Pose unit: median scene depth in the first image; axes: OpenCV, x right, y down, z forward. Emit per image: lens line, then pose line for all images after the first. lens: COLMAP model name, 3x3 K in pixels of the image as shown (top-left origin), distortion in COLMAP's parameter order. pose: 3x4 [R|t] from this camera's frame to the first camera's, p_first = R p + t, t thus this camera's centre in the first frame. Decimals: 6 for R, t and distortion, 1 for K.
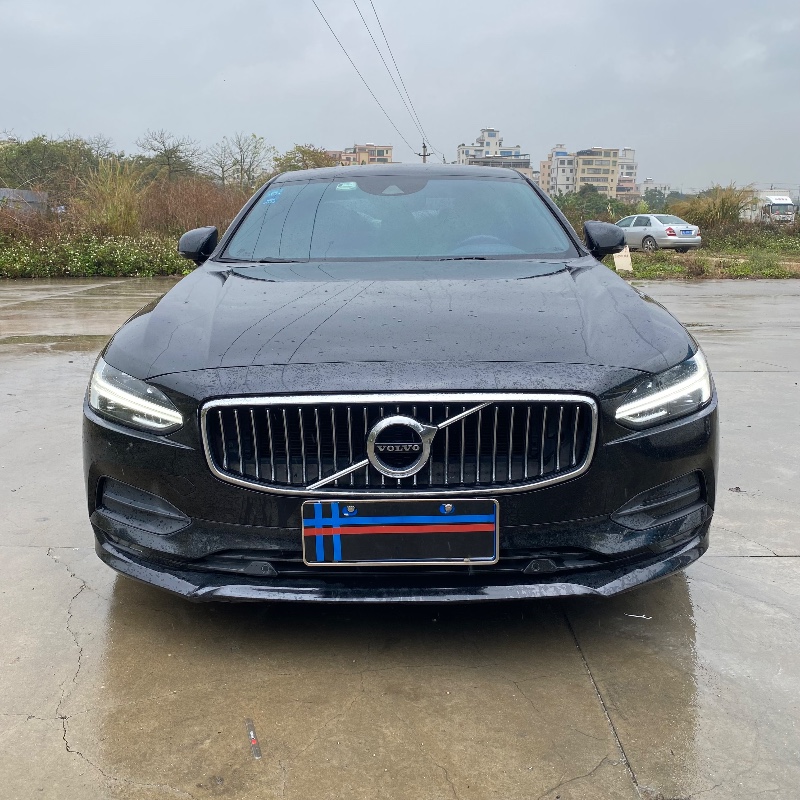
lens RADIAL K [[834.8, 0, 404.5], [0, 834.8, 398.7], [0, 0, 1]] dist [-0.010759, 0.000000]
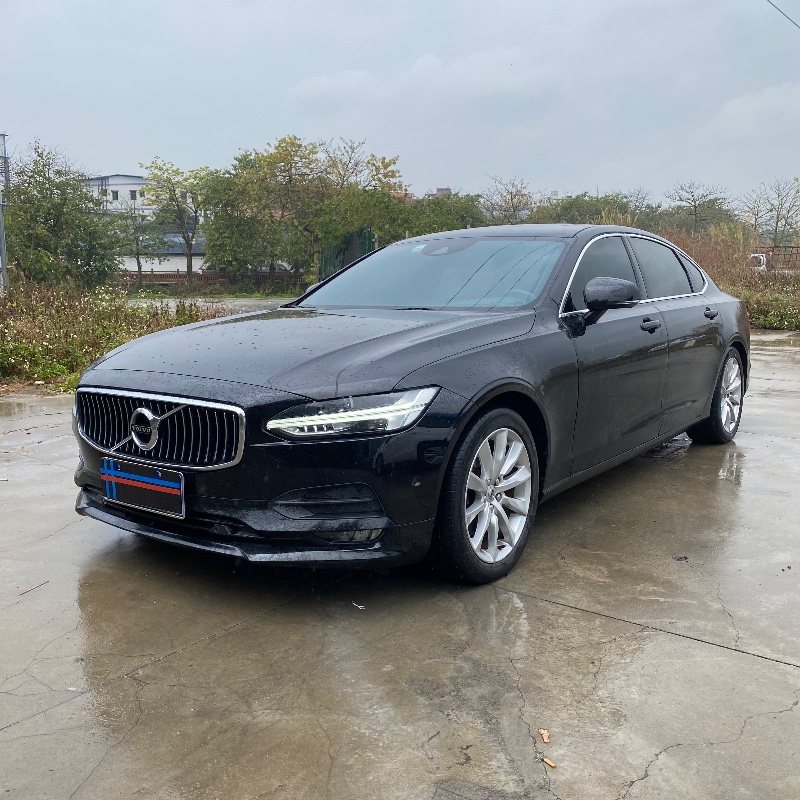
lens RADIAL K [[834.8, 0, 401.3], [0, 834.8, 403.7], [0, 0, 1]] dist [-0.010759, 0.000000]
pose [[0.804827, 0.090748, -0.586530, 1.221761], [-0.120133, 0.992694, -0.011254, -0.025060], [0.581223, 0.079520, 0.809849, 0.055057]]
